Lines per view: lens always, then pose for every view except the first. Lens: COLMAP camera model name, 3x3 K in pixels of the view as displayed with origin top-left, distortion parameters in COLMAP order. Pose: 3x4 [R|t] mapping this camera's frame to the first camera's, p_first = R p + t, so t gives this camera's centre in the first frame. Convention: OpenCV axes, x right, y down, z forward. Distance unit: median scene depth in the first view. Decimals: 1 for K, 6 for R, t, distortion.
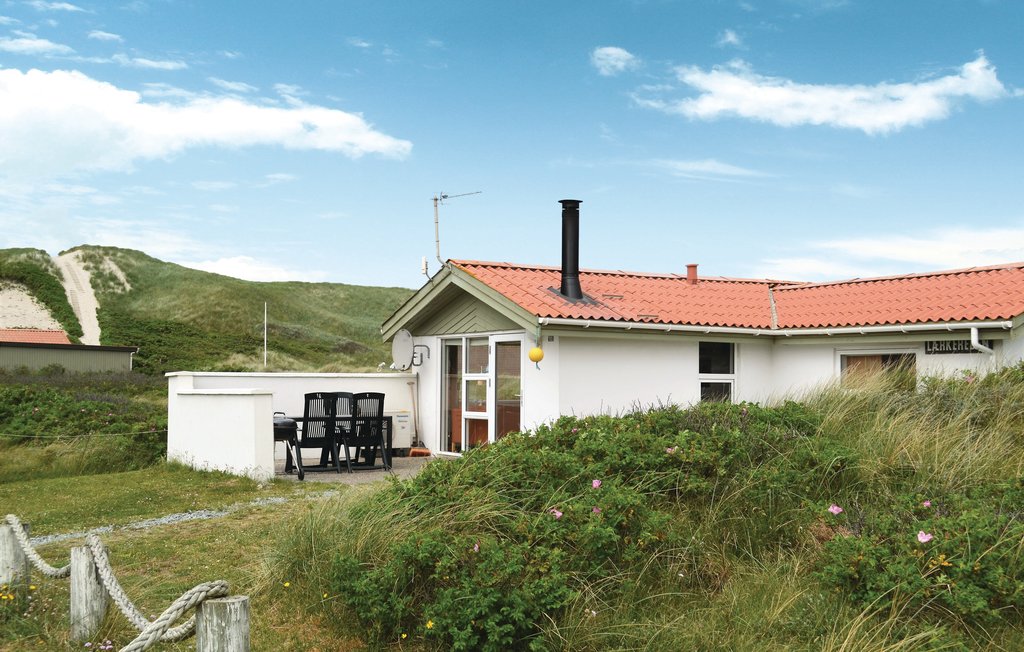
lens RADIAL K [[1115.8, 0, 512.0], [0, 1115.8, 326.0], [0, 0, 1]] dist [0.009311, 0.004383]
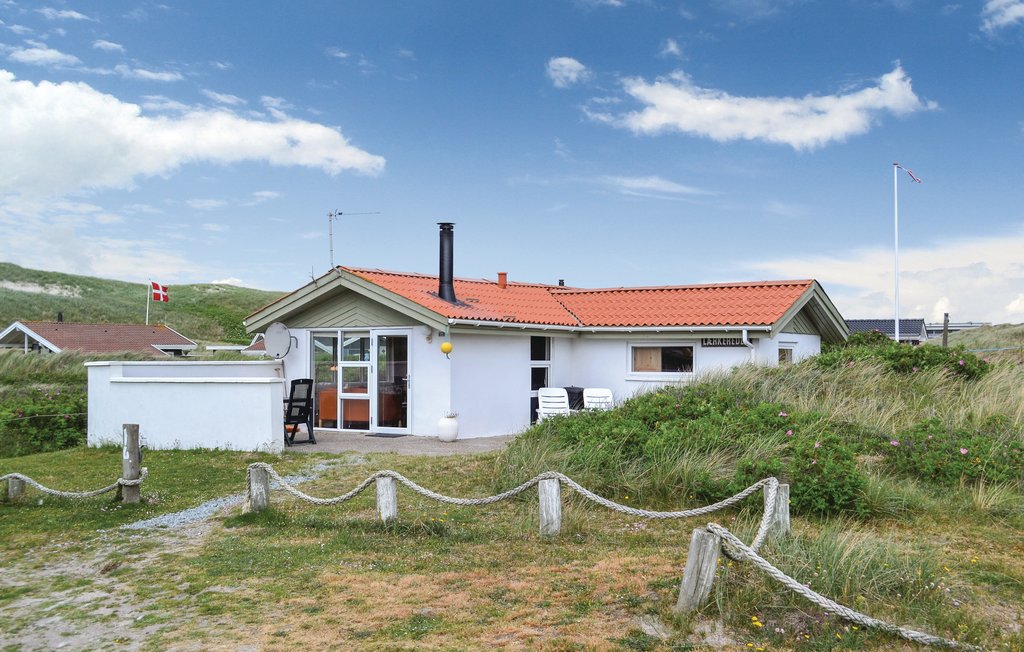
lens RADIAL K [[1115.8, 0, 512.0], [0, 1115.8, 326.0], [0, 0, 1]] dist [0.009311, 0.004383]
pose [[0.918996, 0.008414, 0.394177, -0.371406], [-0.017129, 0.999680, 0.018595, -0.021571], [-0.393894, -0.023840, 0.918846, -0.176940]]
